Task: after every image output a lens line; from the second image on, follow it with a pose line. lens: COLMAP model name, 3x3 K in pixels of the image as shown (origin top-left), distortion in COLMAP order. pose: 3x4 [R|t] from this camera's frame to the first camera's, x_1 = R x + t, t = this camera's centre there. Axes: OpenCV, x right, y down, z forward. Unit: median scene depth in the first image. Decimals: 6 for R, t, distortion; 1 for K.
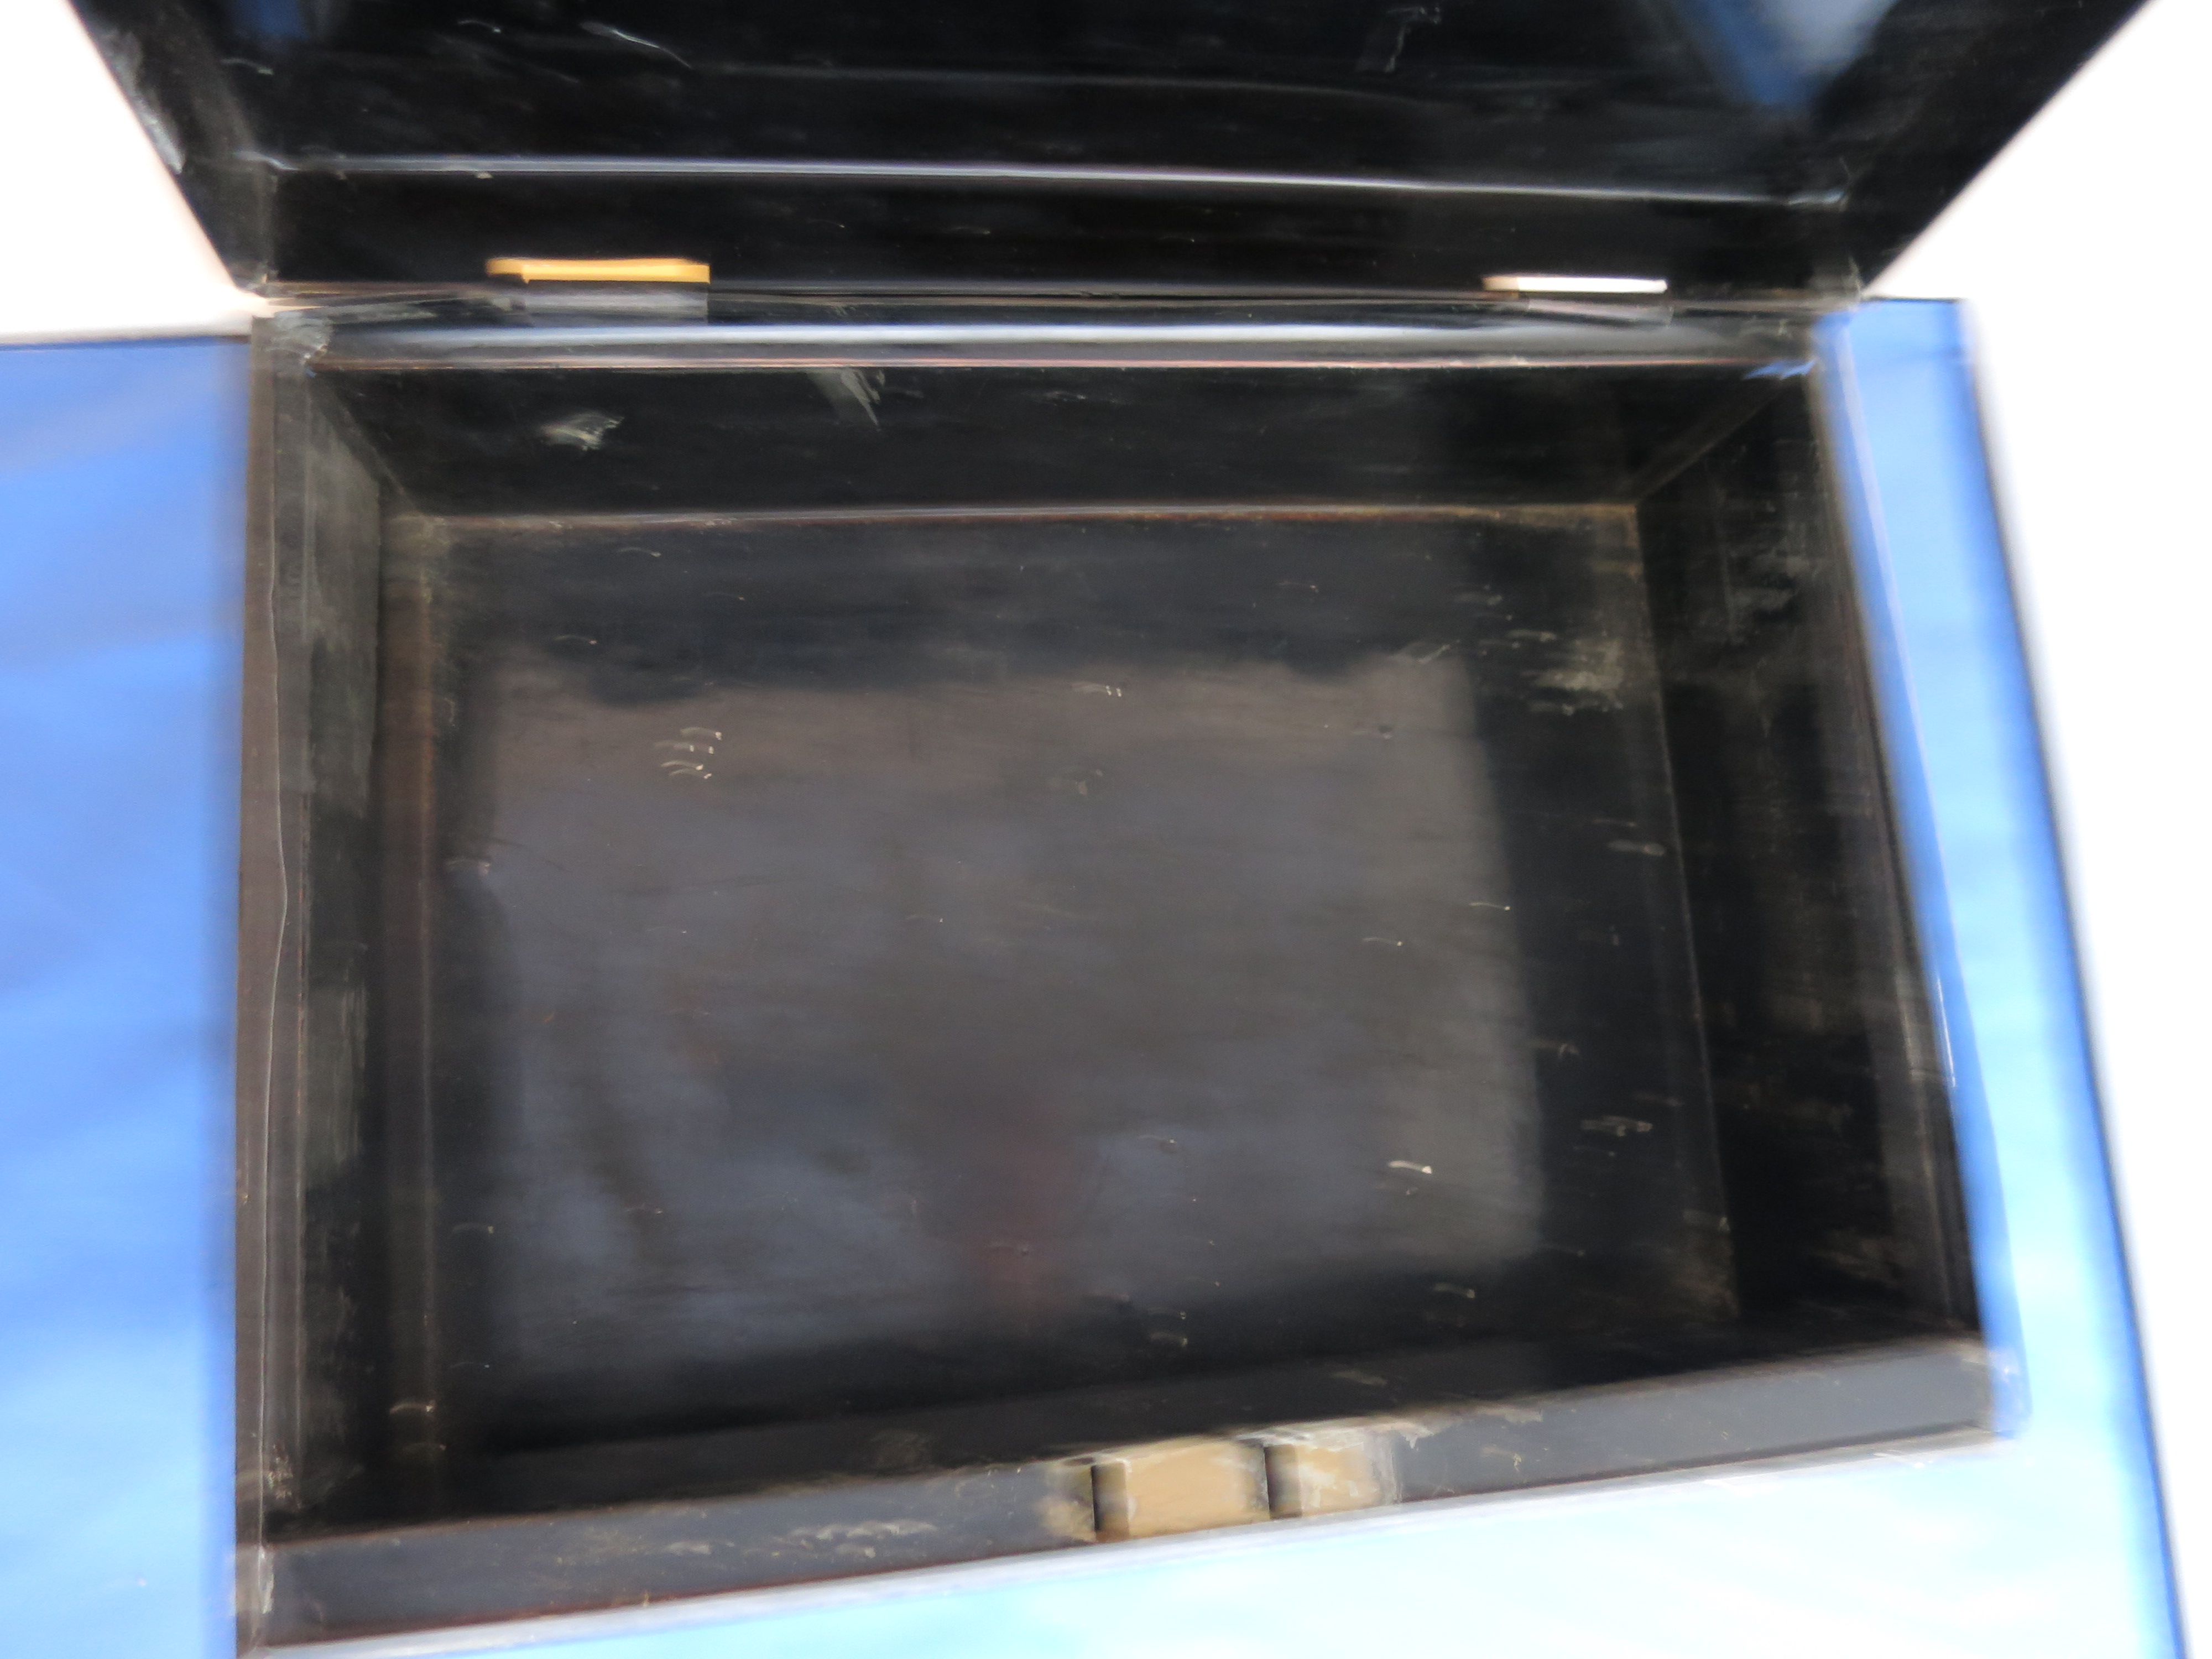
lens RADIAL K [[1583.3, 0, 1117.7], [0, 1583.3, 810.6], [0, 0, 1]] dist [-0.035739, -0.000346]
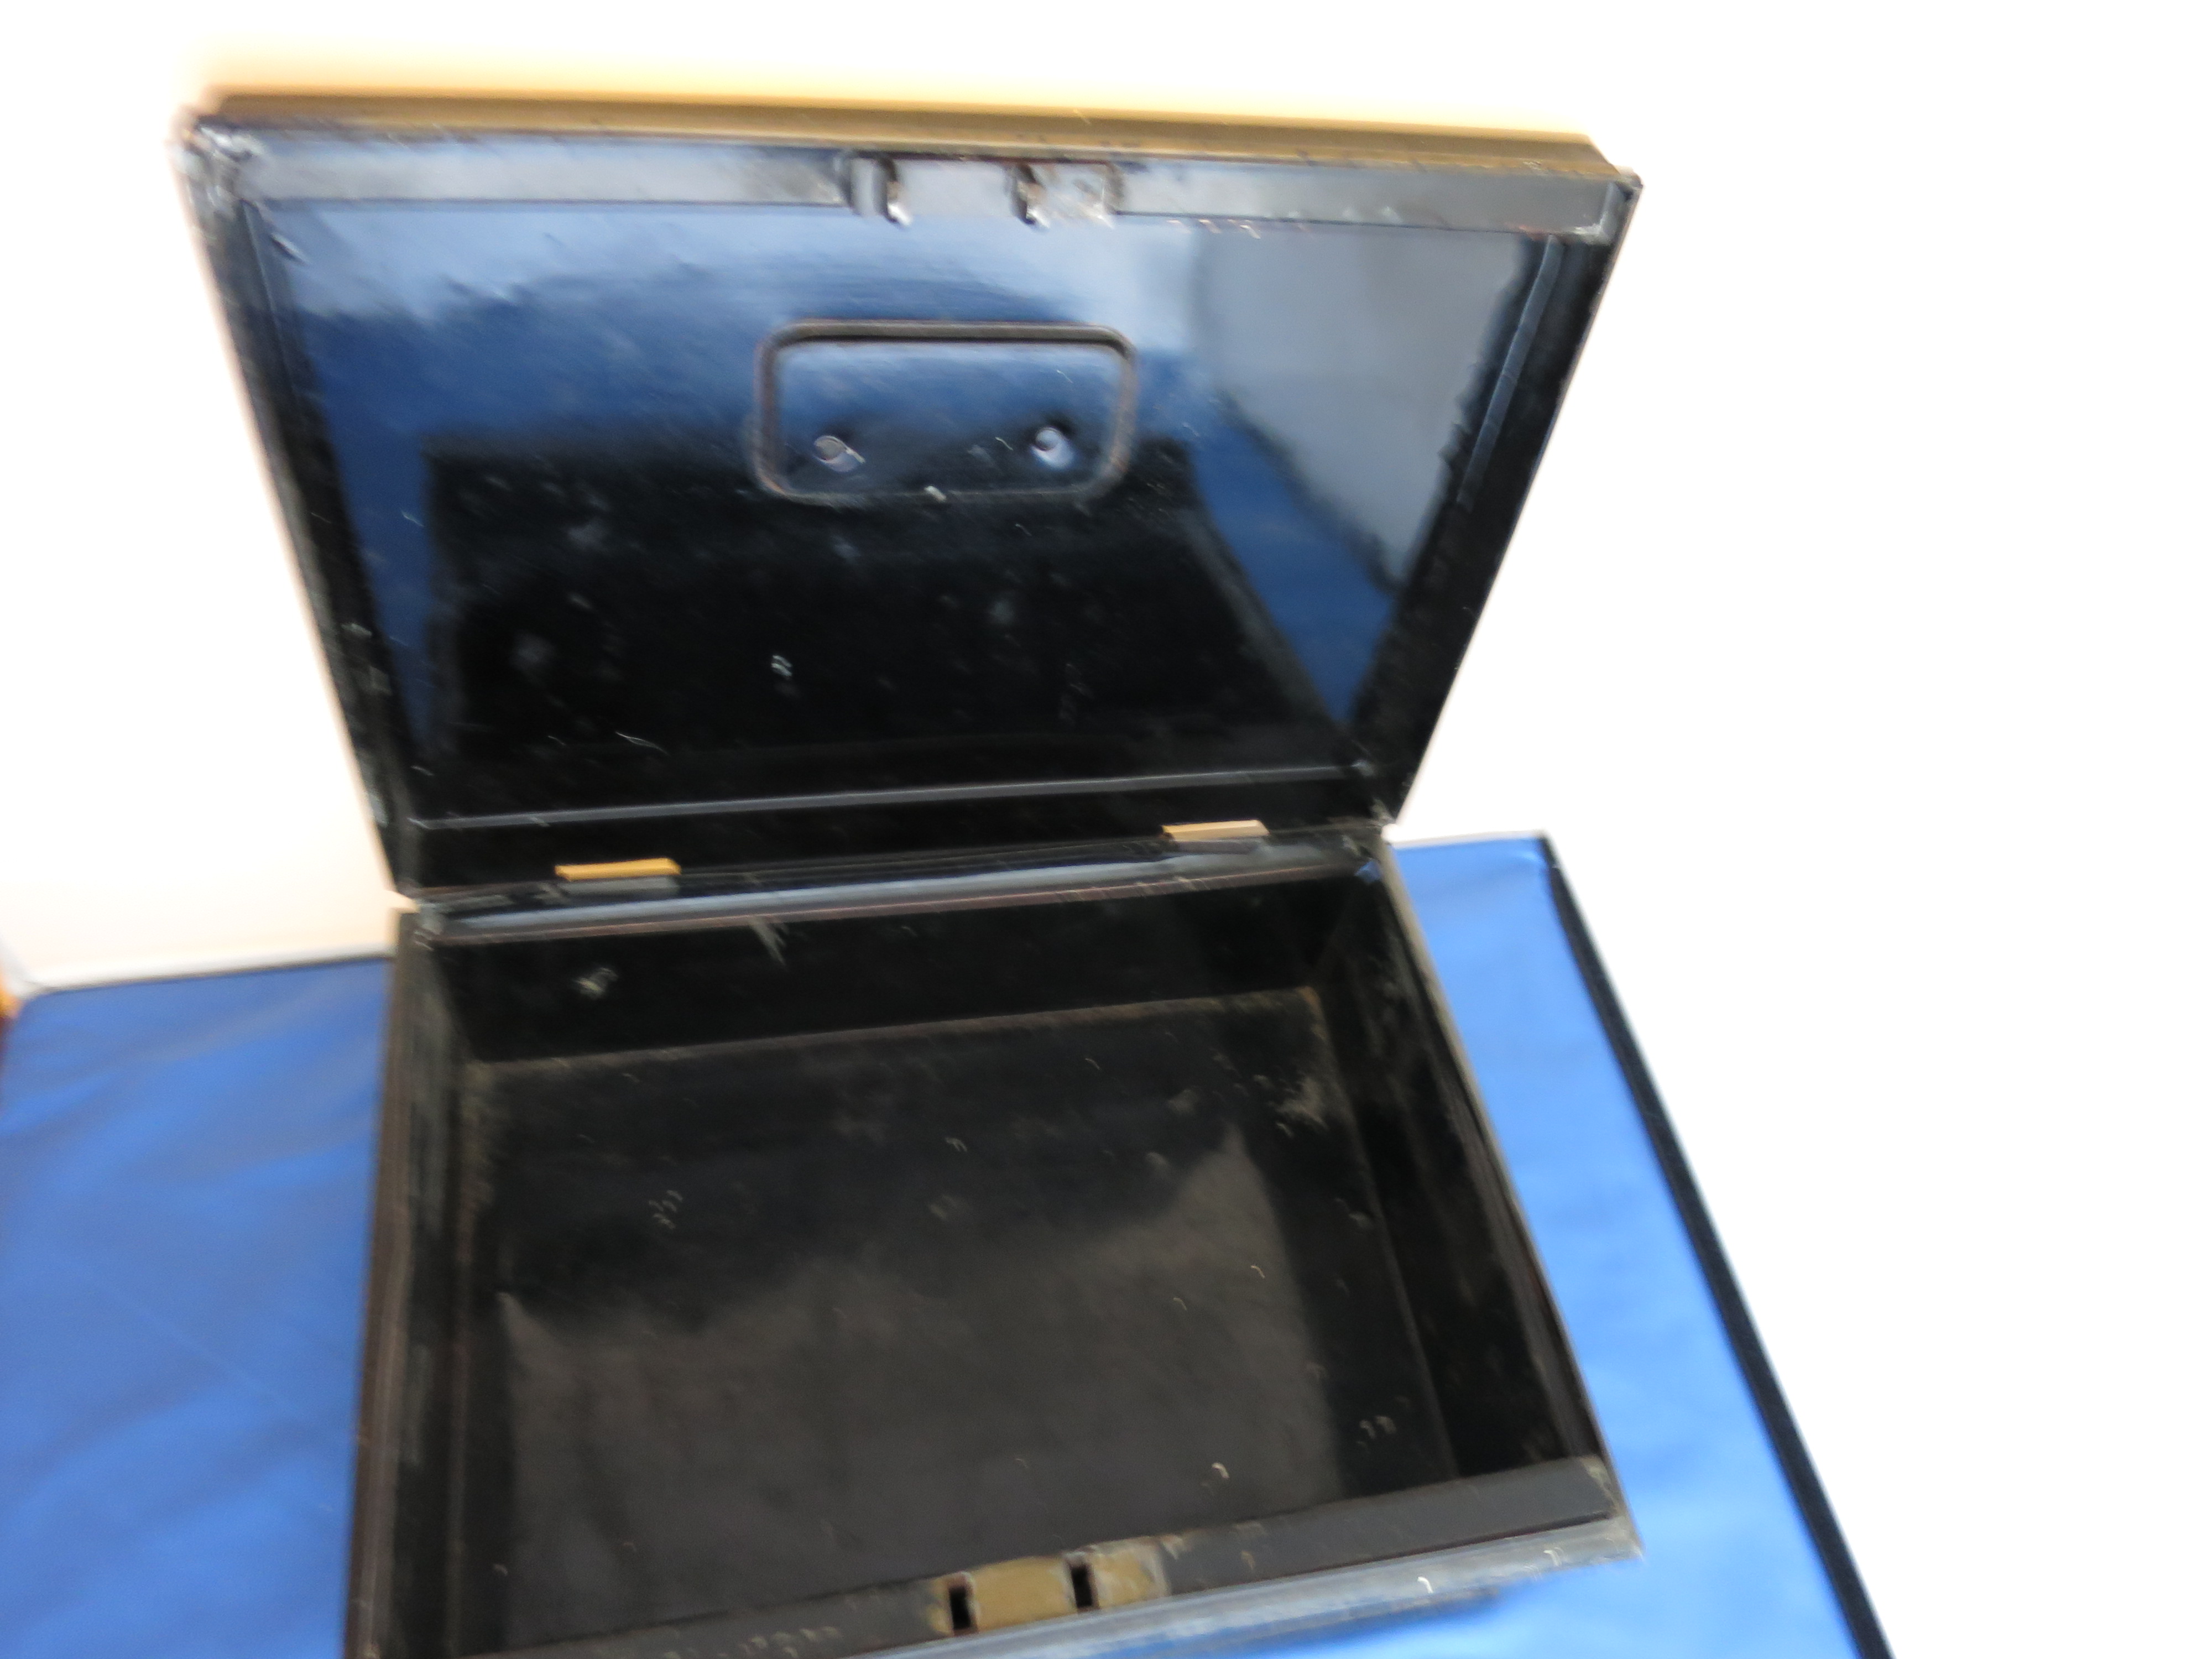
lens RADIAL K [[1583.3, 0, 1117.7], [0, 1583.3, 810.6], [0, 0, 1]] dist [-0.035739, -0.000346]
pose [[0.993602, -0.097851, 0.056392, 0.101223], [0.112514, 0.900871, -0.419252, 0.322315], [-0.009778, 0.422914, 0.906117, -0.488986]]
